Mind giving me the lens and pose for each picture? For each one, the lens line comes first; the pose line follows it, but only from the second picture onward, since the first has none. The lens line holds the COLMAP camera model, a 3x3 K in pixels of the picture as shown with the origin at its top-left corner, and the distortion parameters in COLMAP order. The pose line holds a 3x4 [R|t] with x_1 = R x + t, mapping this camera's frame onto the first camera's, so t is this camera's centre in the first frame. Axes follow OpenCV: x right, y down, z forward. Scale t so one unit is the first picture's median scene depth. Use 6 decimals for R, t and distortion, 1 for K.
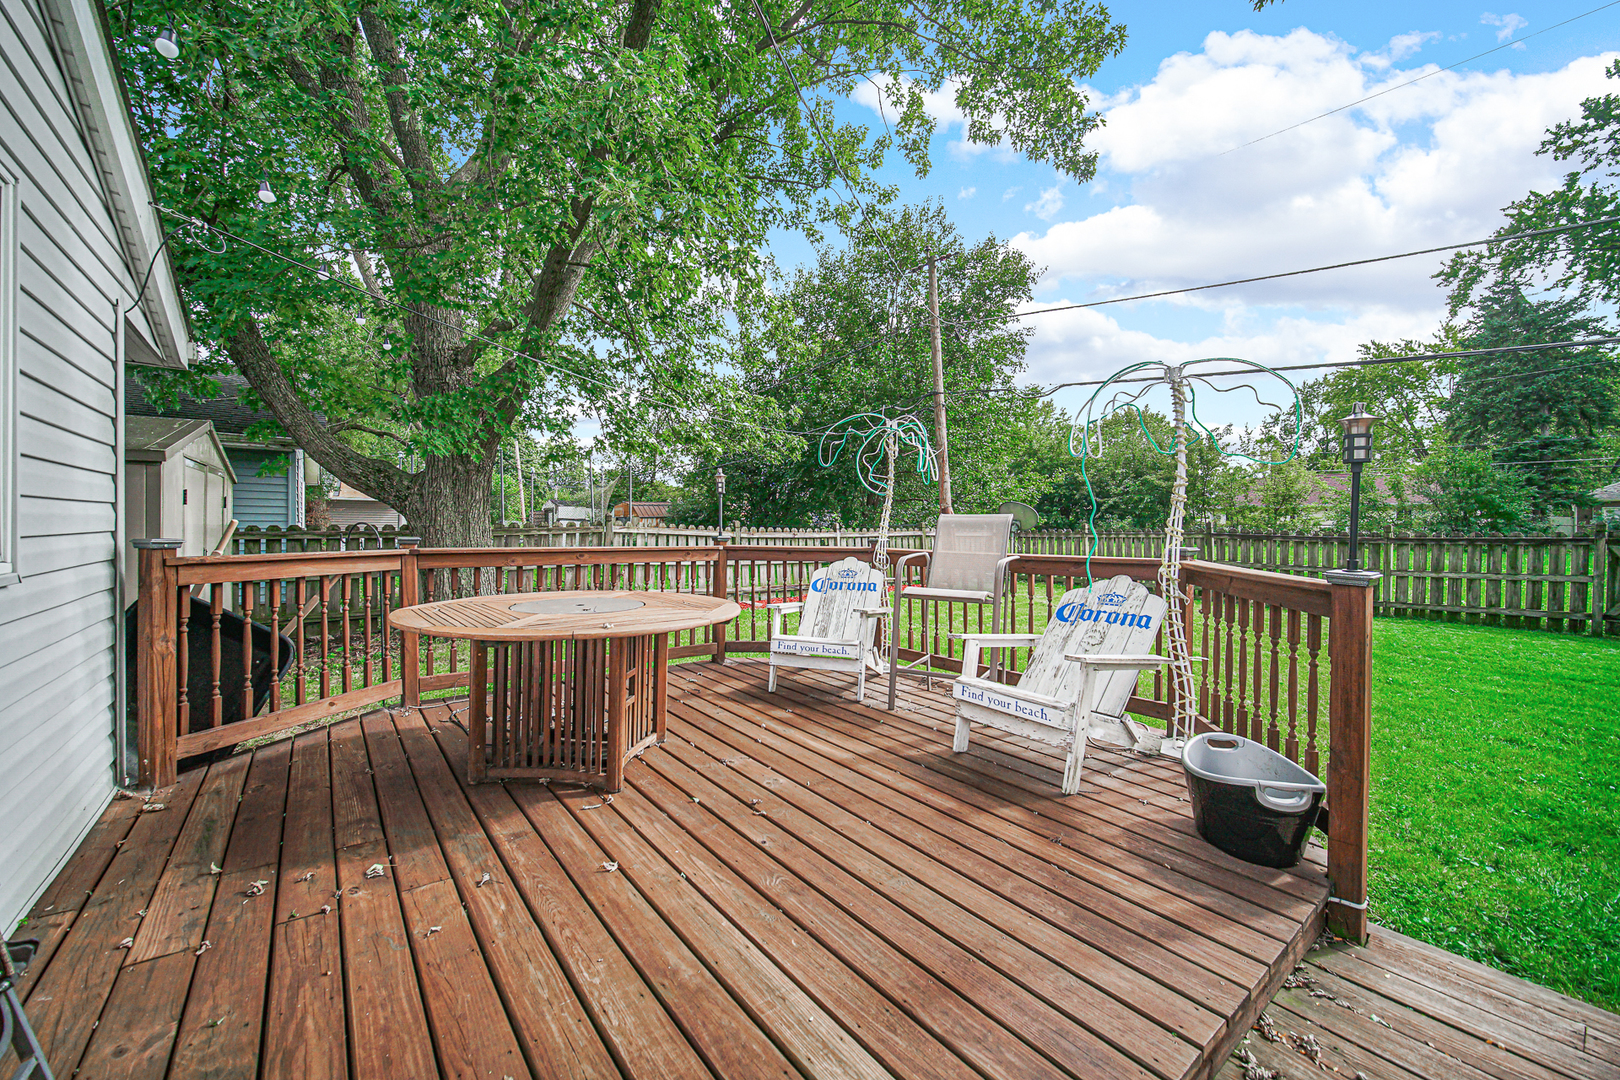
lens RADIAL K [[651.9, 0, 812.5], [0, 651.9, 533.4], [0, 0, 1]] dist [-0.000688, -0.000240]
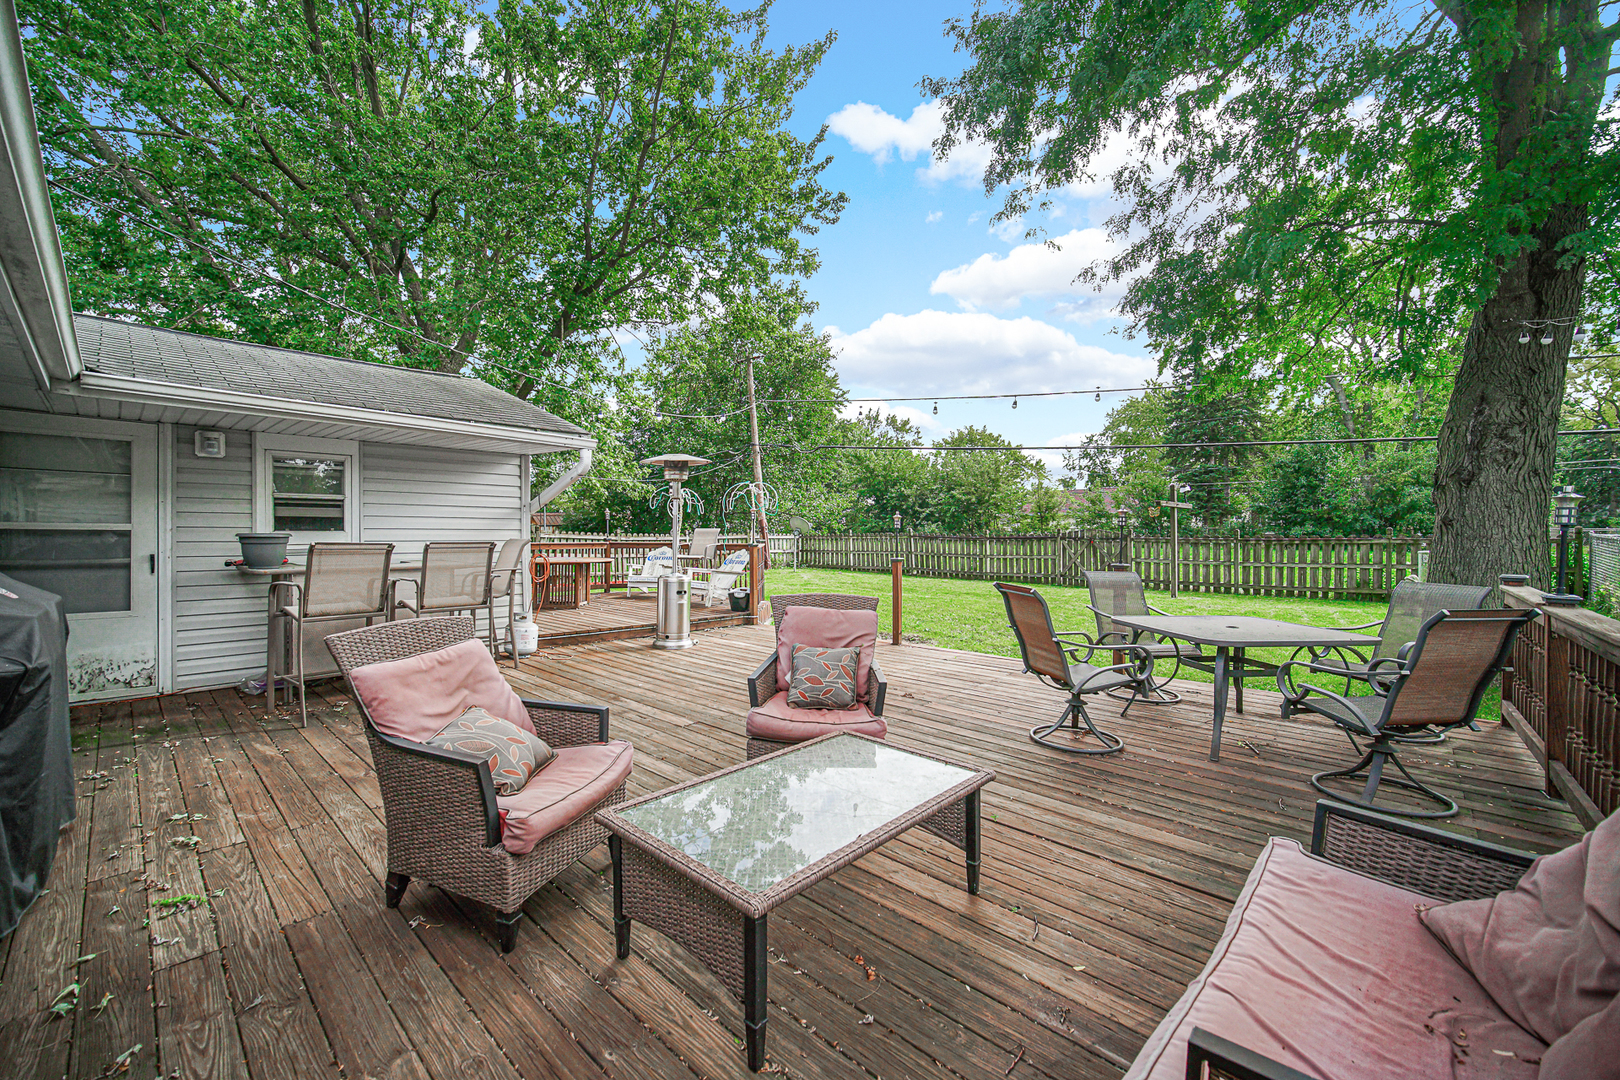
lens RADIAL K [[651.9, 0, 804.7], [0, 651.9, 537.3], [0, 0, 1]] dist [-0.000688, -0.000240]
pose [[0.988049, -0.006991, 0.153980, 0.104618], [0.007268, 0.999973, -0.001234, 0.005702], [-0.153967, 0.002339, 0.988073, -0.762138]]
